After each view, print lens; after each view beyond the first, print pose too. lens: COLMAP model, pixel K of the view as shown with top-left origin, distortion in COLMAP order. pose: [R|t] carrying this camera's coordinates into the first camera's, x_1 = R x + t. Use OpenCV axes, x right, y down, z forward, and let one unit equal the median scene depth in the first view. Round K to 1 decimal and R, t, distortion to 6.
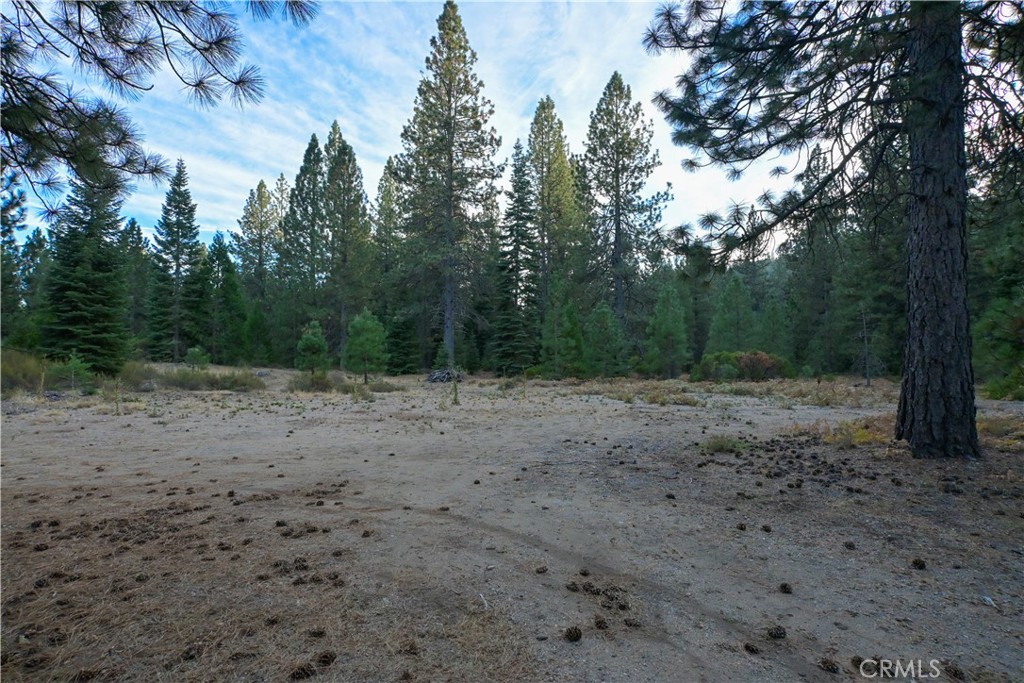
lens RADIAL K [[517.2, 0, 512.0], [0, 517.2, 341.5], [0, 0, 1]] dist [-0.000750, 0.001465]
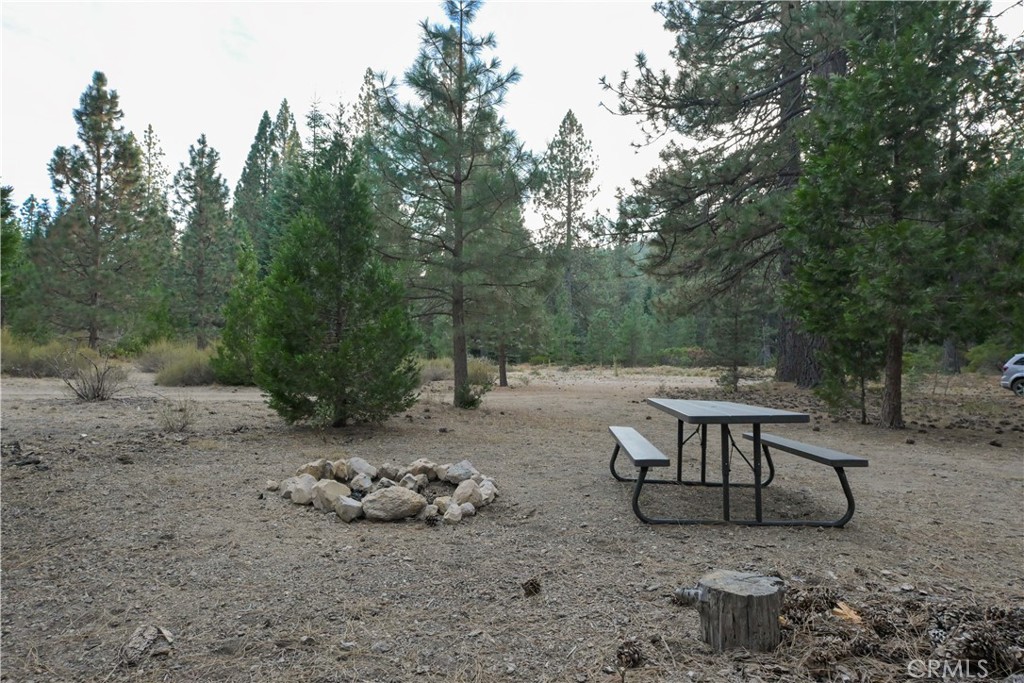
lens RADIAL K [[627.6, 0, 512.0], [0, 627.6, 341.5], [0, 0, 1]] dist [0.000862, 0.000129]
pose [[0.928236, 0.022052, 0.371337, -0.447537], [-0.030104, 0.999420, 0.015902, -0.007529], [-0.370771, -0.025940, 0.928362, -0.304492]]
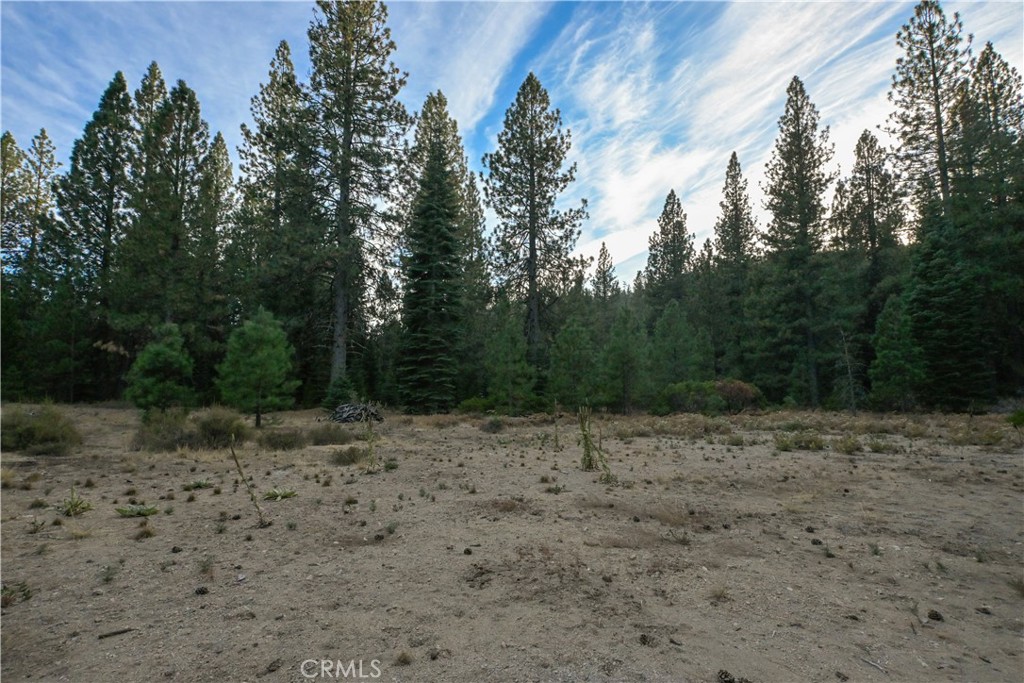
lens RADIAL K [[517.2, 0, 512.0], [0, 517.2, 341.5], [0, 0, 1]] dist [-0.000750, 0.001465]
pose [[0.933054, 0.035353, 0.357995, -0.140474], [-0.013747, 0.997936, -0.062720, 0.008024], [-0.359474, 0.053599, 0.931615, 0.187975]]
